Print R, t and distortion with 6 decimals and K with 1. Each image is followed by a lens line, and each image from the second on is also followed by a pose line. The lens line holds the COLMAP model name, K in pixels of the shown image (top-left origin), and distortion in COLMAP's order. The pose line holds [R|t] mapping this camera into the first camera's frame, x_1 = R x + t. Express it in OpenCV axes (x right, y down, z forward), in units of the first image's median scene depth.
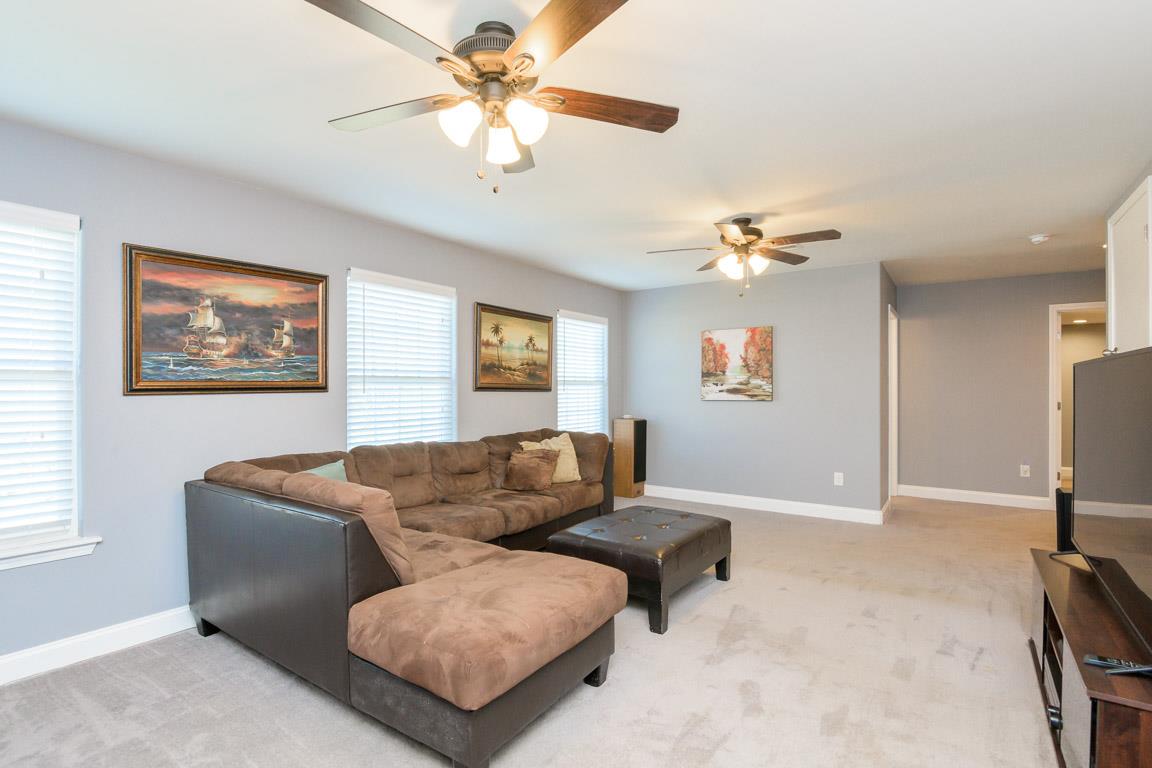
lens RADIAL K [[539.0, 0, 576.0], [0, 539.0, 384.0], [0, 0, 1]] dist [0.001457, -0.000556]
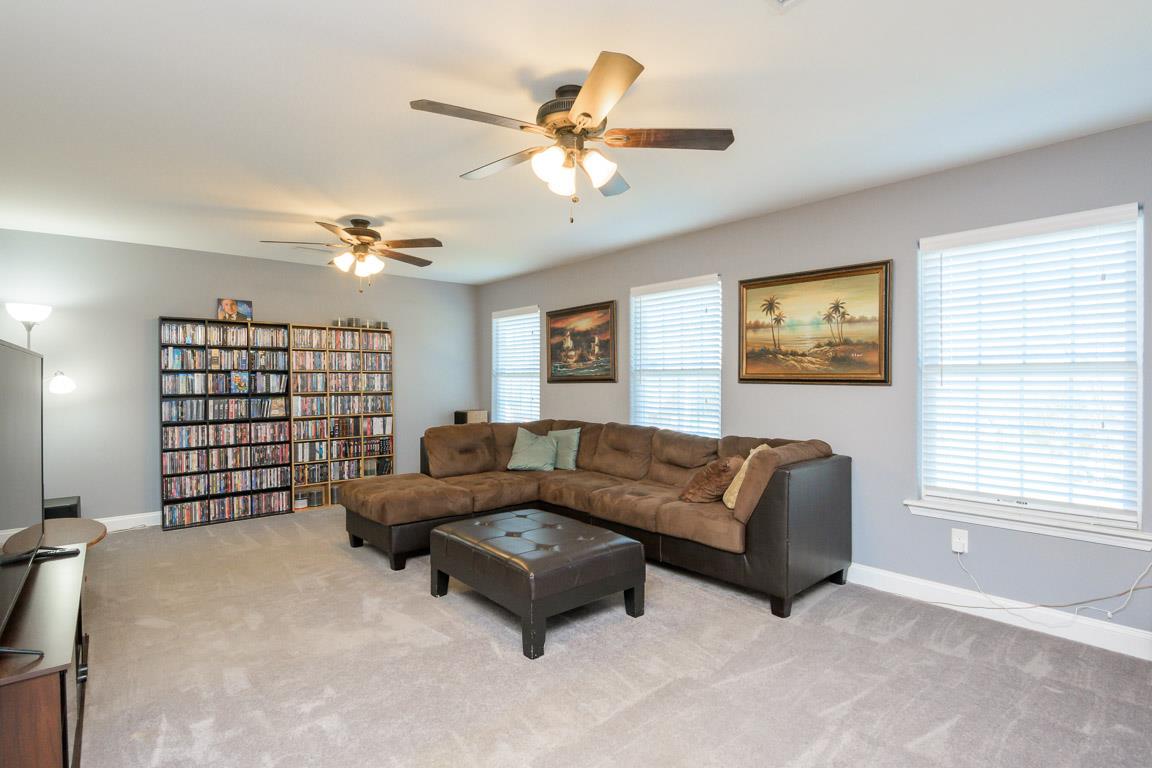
lens RADIAL K [[539.0, 0, 576.0], [0, 539.0, 384.0], [0, 0, 1]] dist [0.001457, -0.000556]
pose [[-0.215167, 0.005882, -0.976560, 0.810099], [0.007280, 0.999964, 0.004419, 0.009995], [0.976550, -0.006159, -0.215202, 1.040785]]
